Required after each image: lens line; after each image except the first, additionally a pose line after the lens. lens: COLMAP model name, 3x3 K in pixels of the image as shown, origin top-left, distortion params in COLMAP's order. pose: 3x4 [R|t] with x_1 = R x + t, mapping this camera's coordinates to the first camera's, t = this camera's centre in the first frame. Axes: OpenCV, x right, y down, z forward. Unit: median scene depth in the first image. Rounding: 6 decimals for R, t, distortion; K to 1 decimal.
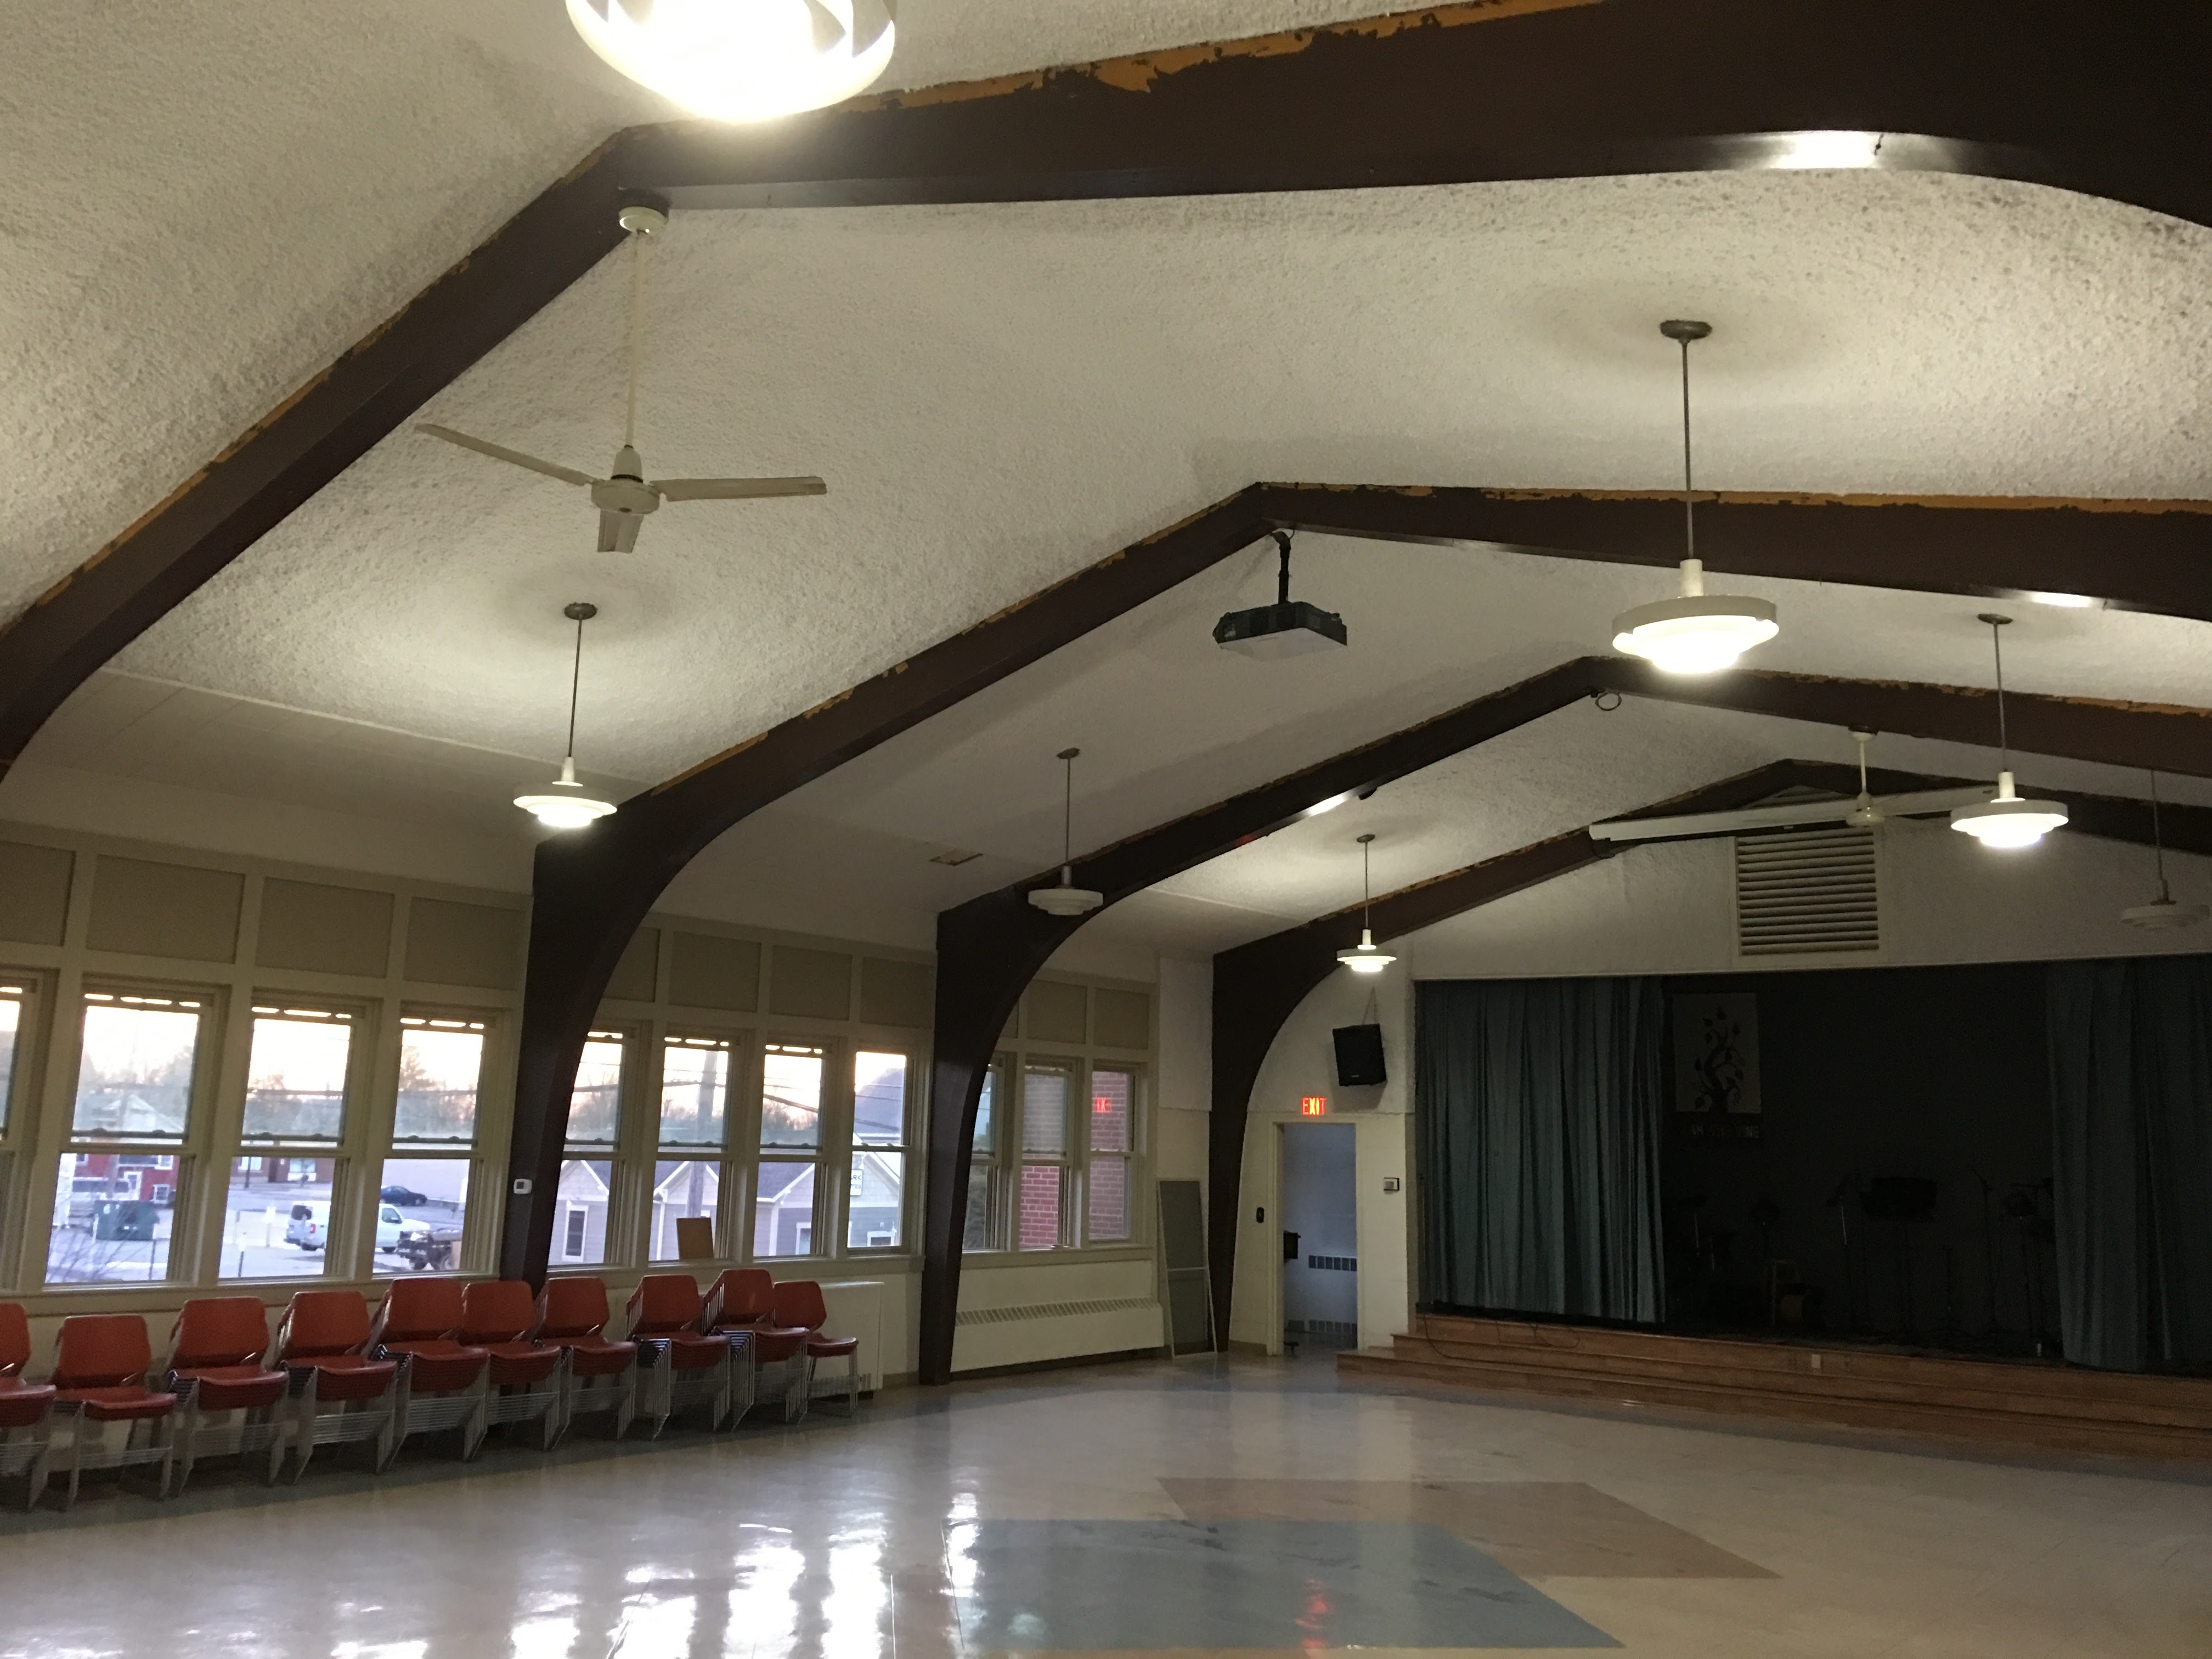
lens RADIAL K [[1865.6, 0, 1086.4], [0, 1865.6, 825.2], [0, 0, 1]] dist [0.111860, -0.170113]
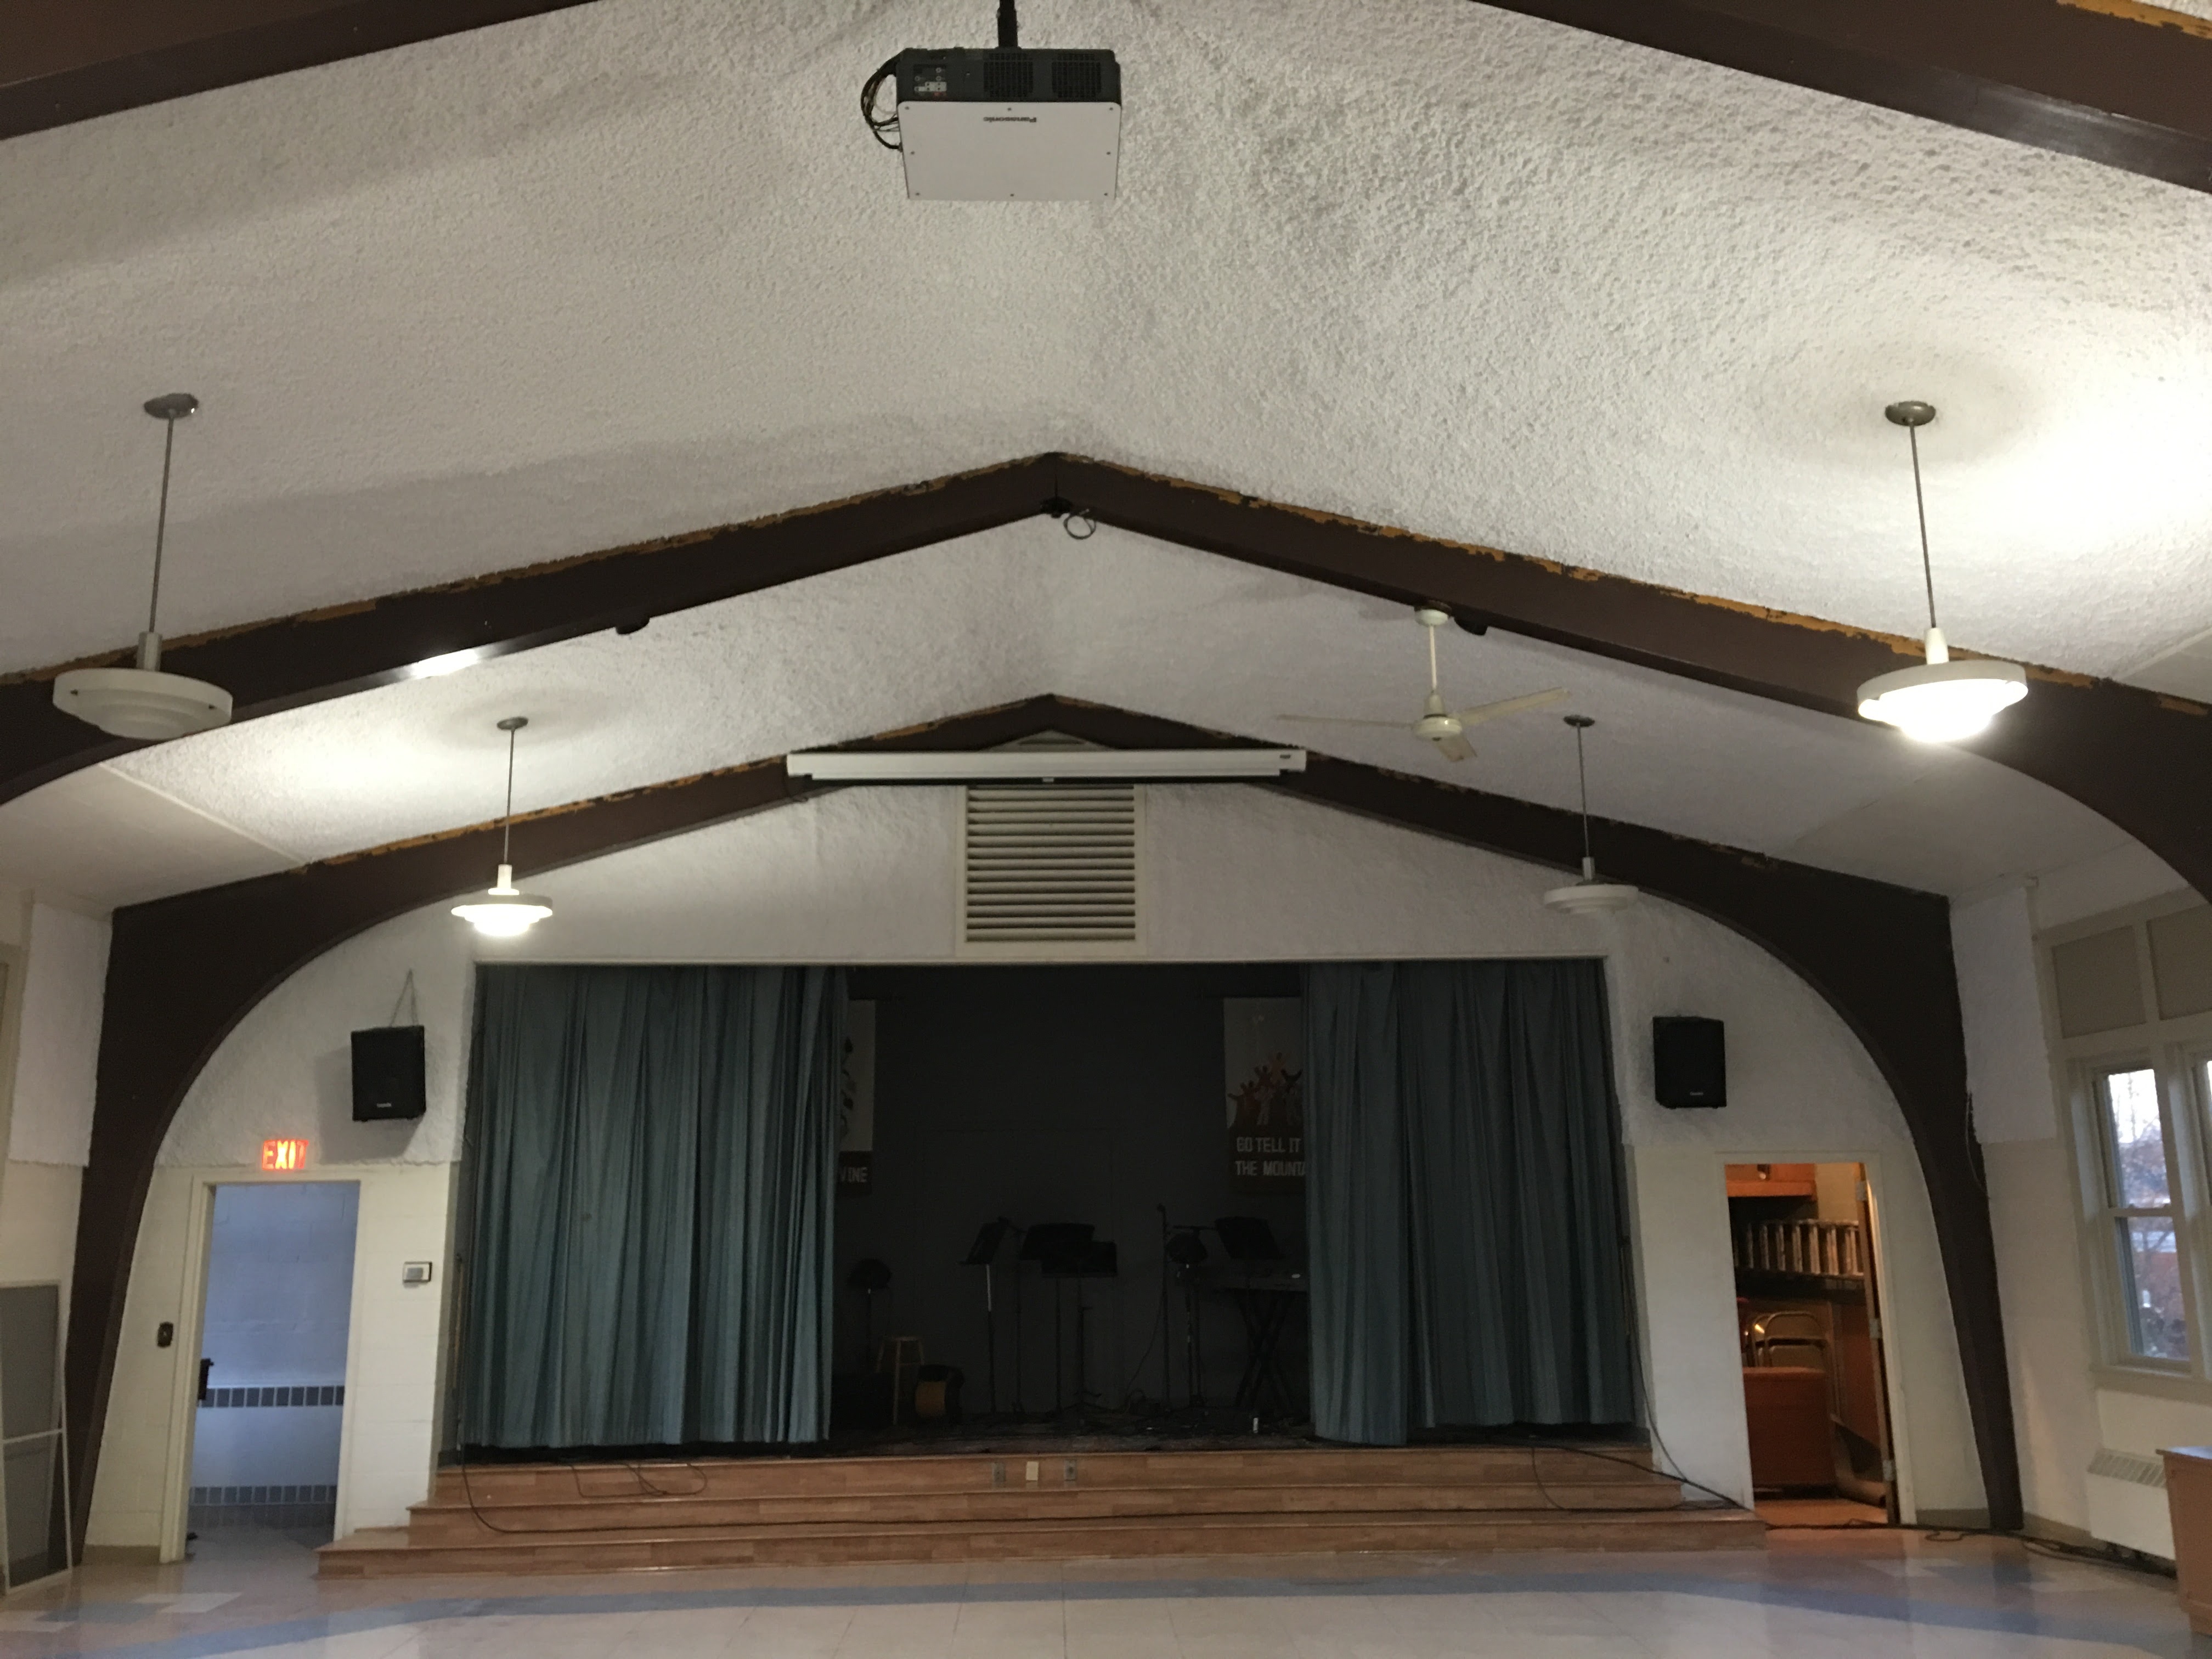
lens RADIAL K [[1865.6, 0, 1112.9], [0, 1865.6, 822.8], [0, 0, 1]] dist [0.111860, -0.170113]
pose [[0.757139, 0.103150, 0.645059, -0.101207], [-0.082764, 0.994644, -0.061906, 0.061018], [-0.647990, -0.006516, 0.761621, 0.368077]]
